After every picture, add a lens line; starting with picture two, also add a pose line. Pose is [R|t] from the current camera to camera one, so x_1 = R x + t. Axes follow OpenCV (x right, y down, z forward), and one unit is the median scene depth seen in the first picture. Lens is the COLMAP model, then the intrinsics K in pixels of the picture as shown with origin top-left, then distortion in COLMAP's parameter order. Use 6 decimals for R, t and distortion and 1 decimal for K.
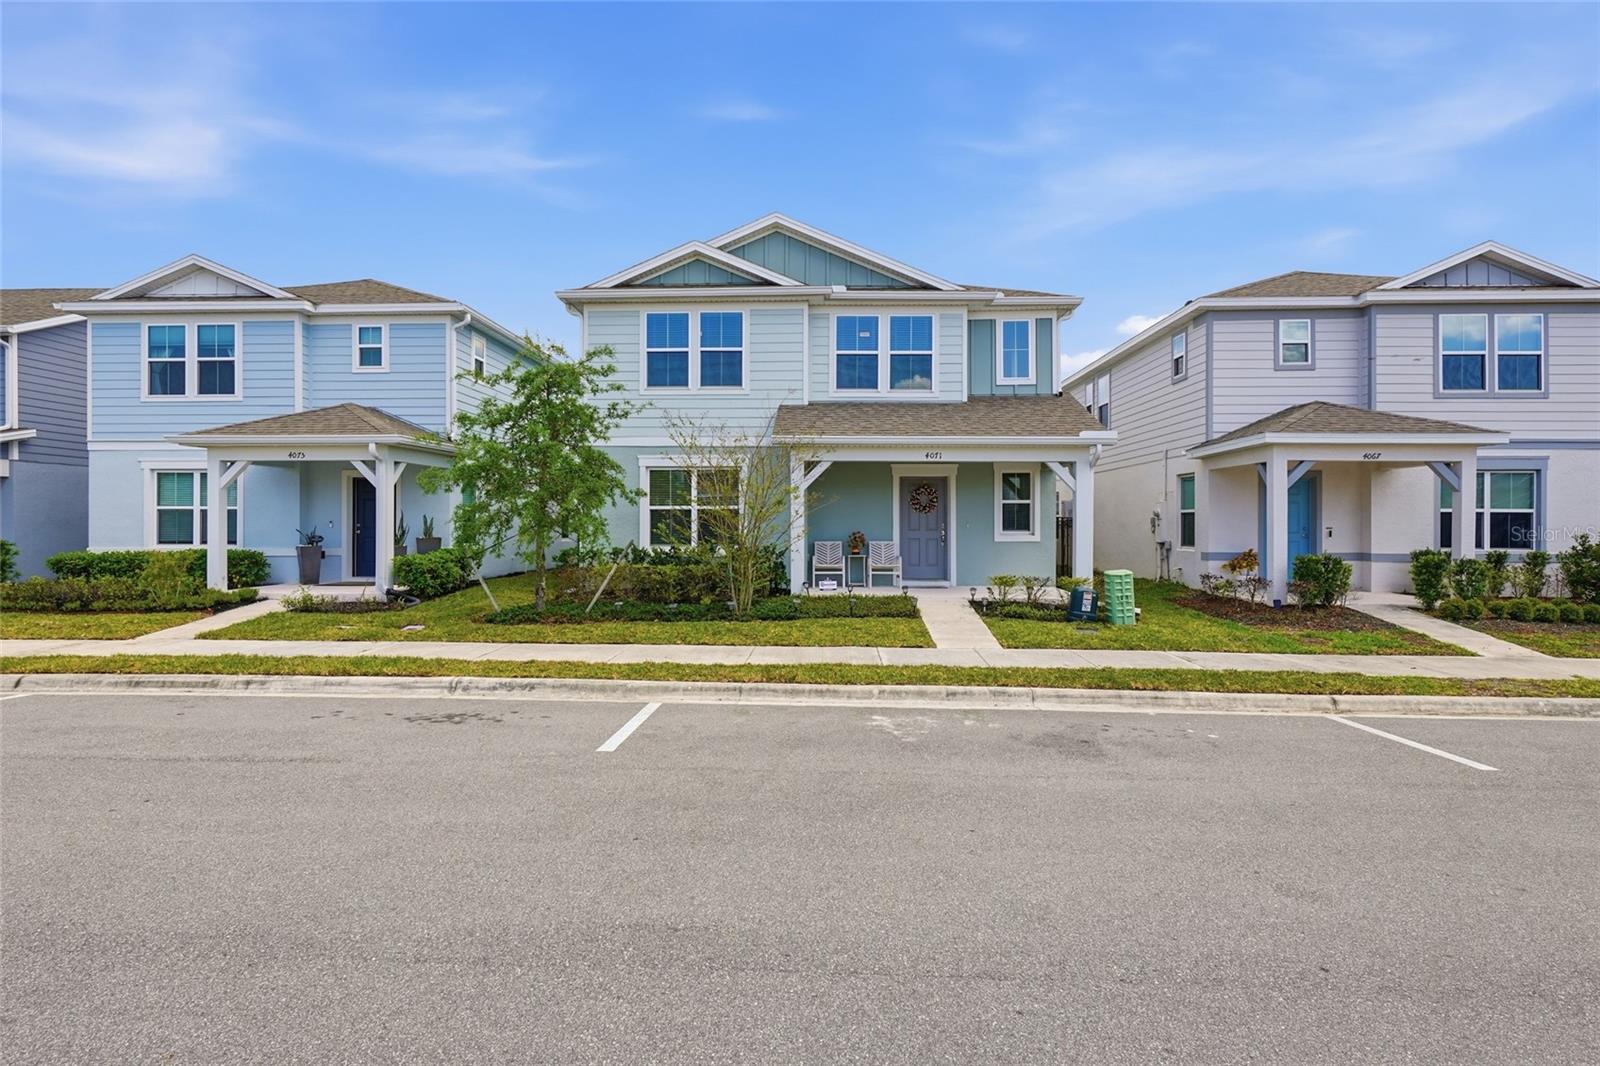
lens RADIAL K [[829.9, 0, 796.2], [0, 829.9, 521.3], [0, 0, 1]] dist [0.000630, -0.000563]
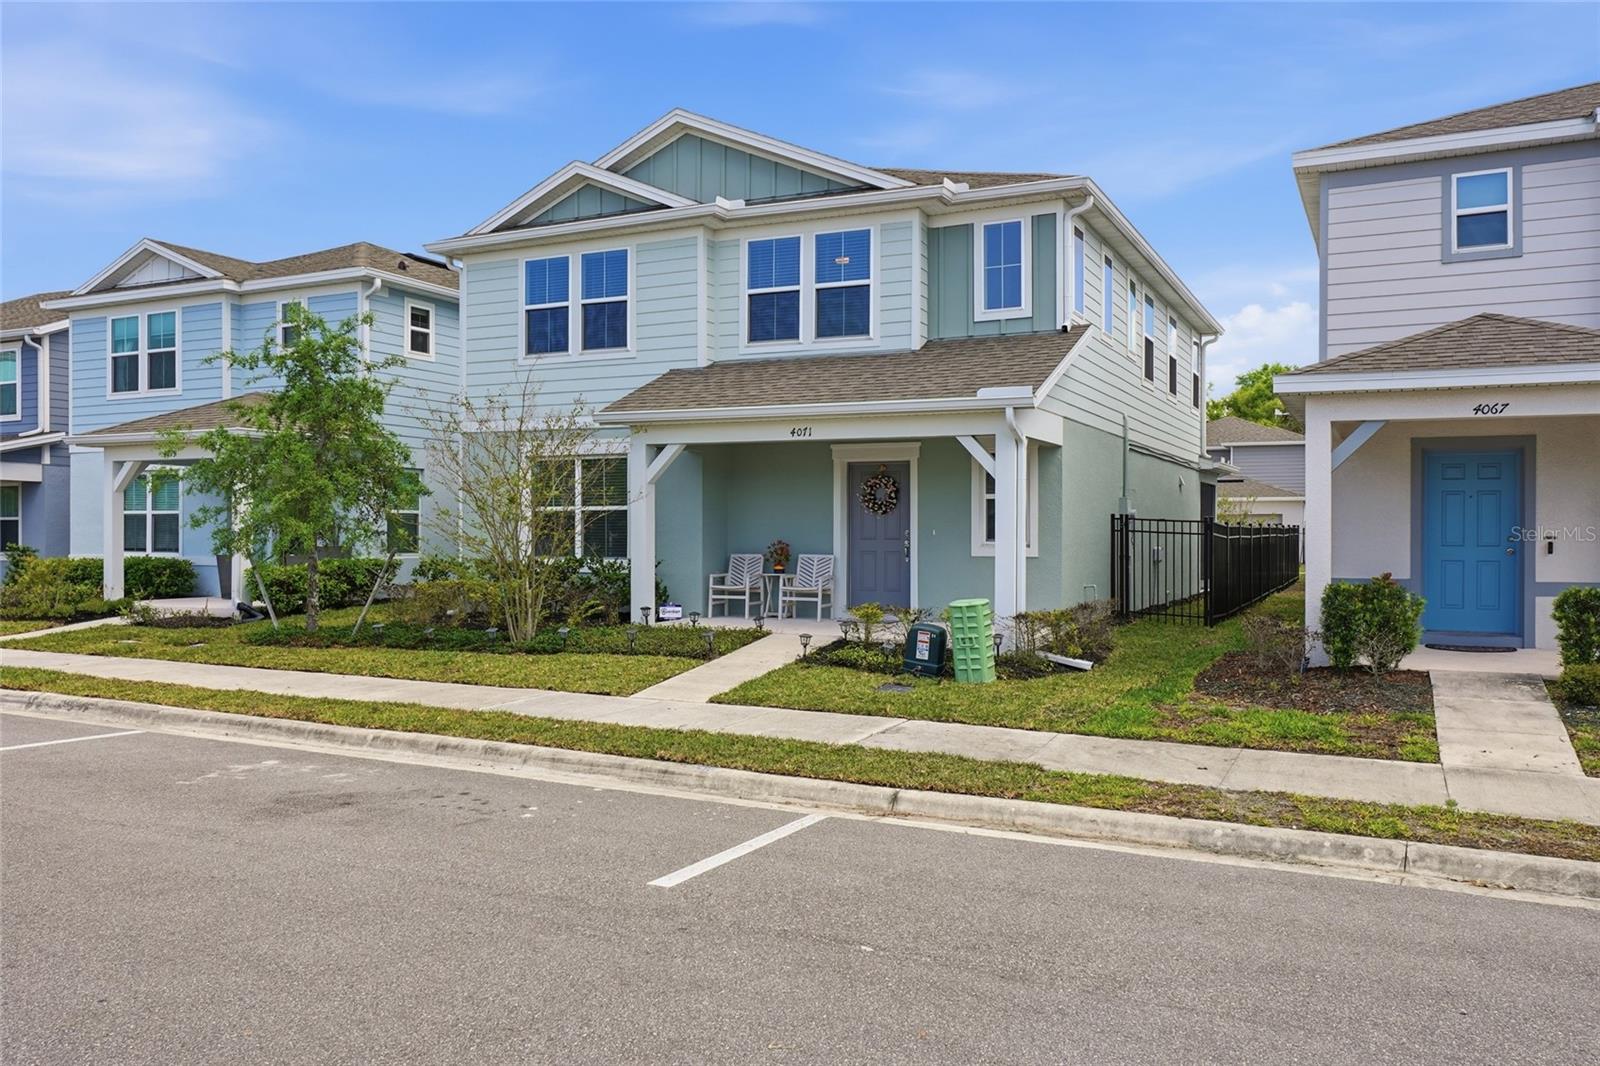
lens RADIAL K [[1222.7, 0, 800.0], [0, 1222.7, 533.0], [0, 0, 1]] dist [0.002548, -0.005063]
pose [[0.916208, 0.001101, -0.400702, 0.517073], [0.001003, 0.999987, 0.005042, 0.000657], [0.400703, -0.005022, 0.916194, 0.043626]]
